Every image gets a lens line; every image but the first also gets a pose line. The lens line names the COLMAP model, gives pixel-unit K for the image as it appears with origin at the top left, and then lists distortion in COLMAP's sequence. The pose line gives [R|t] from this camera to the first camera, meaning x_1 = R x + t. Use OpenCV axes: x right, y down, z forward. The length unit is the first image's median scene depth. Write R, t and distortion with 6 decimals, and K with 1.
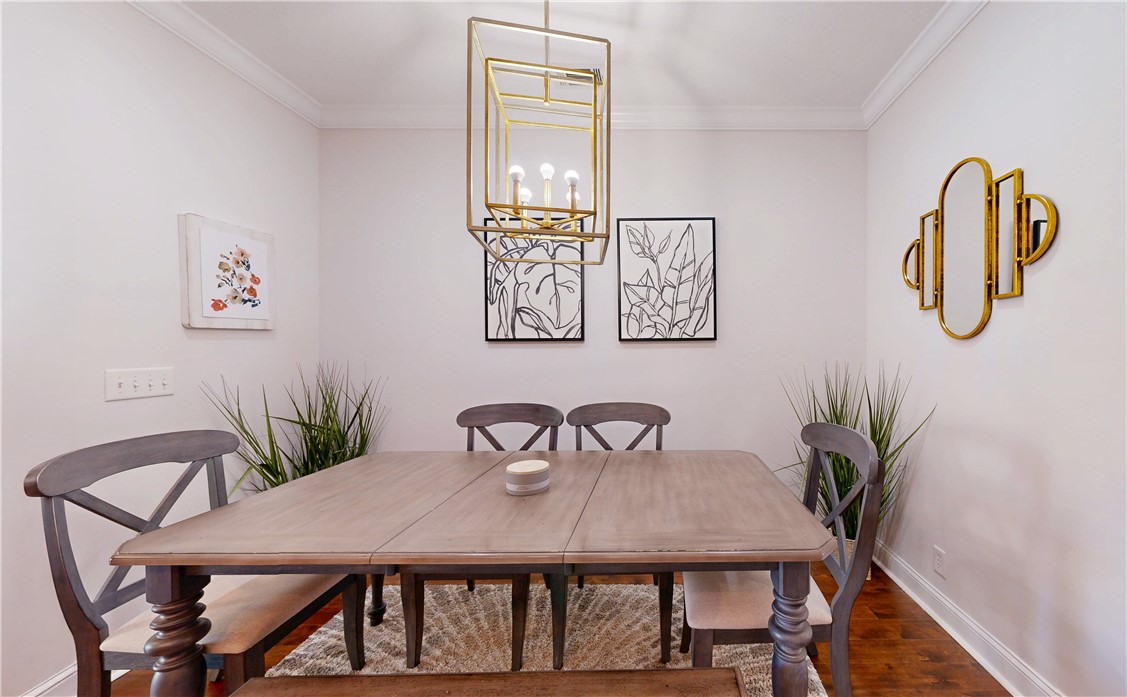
lens RADIAL K [[397.4, 0, 660.0], [0, 397.4, 345.8], [0, 0, 1]] dist [0.008981, -0.000008]
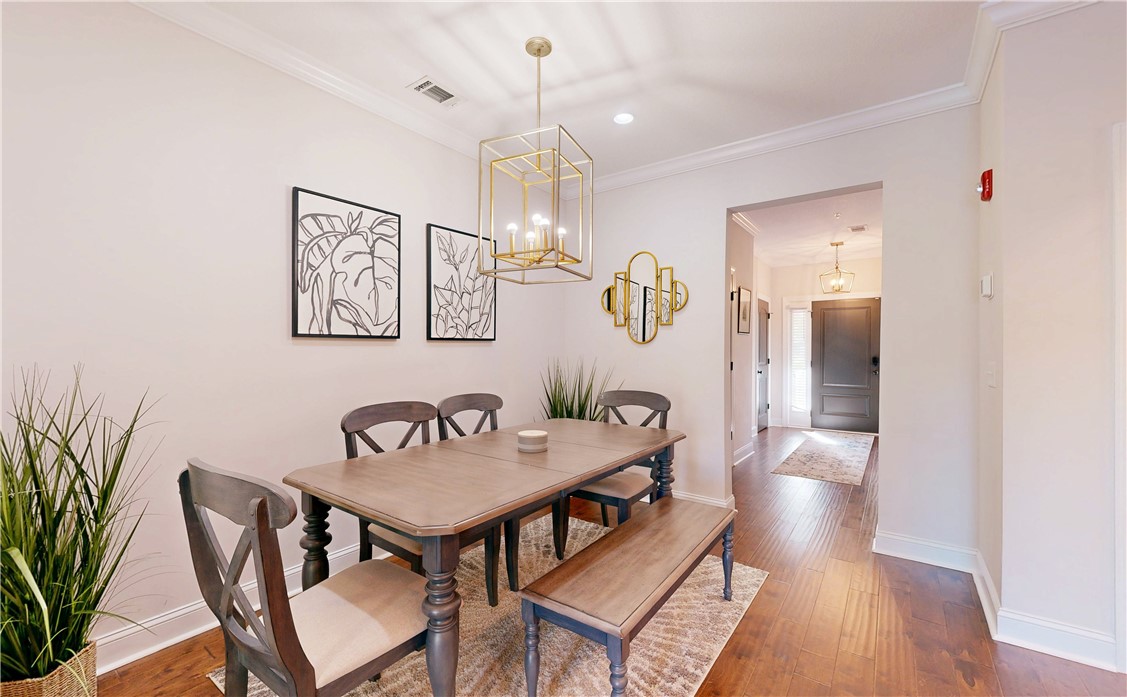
lens RADIAL K [[455.0, 0, 563.5], [0, 455.0, 348.5], [0, 0, 1]] dist [-0.001965, -0.000120]
pose [[0.594307, 0.004762, 0.804224, -0.863281], [-0.011067, 0.999936, 0.002258, 0.004520], [-0.804162, -0.010242, 0.594322, -0.003978]]
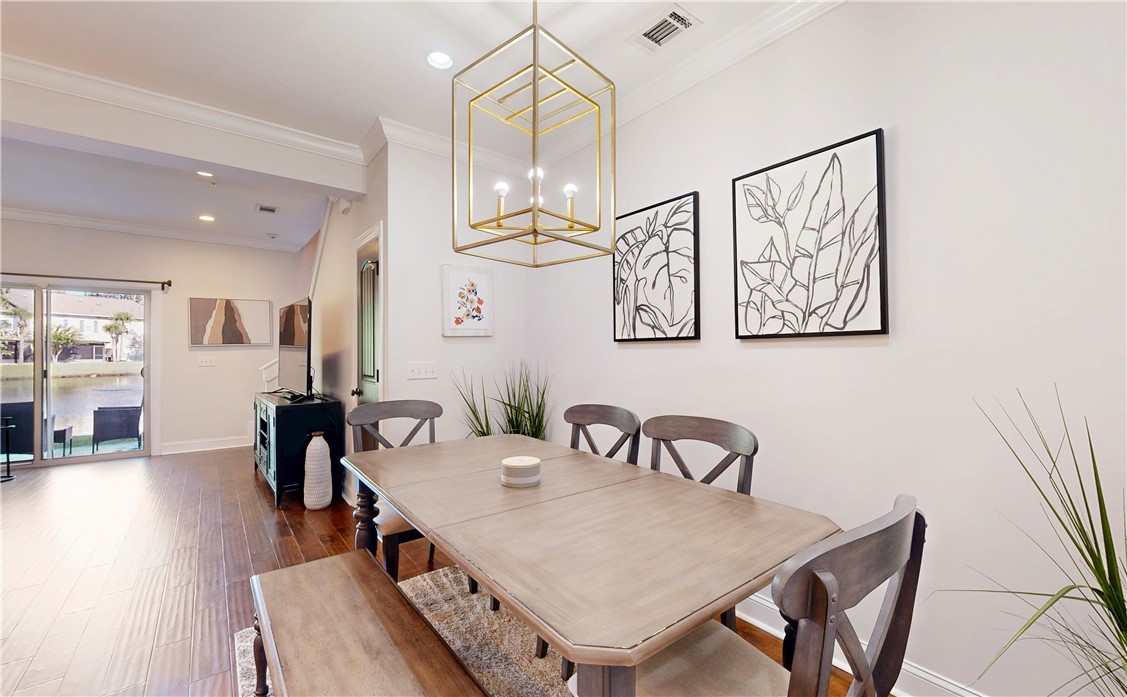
lens RADIAL K [[455.0, 0, 563.5], [0, 455.0, 348.5], [0, 0, 1]] dist [-0.001965, -0.000120]
pose [[0.608903, -0.004861, -0.793230, 0.387804], [0.004334, 0.999987, -0.002801, 0.007534], [0.793233, -0.001732, 0.608916, 0.206655]]
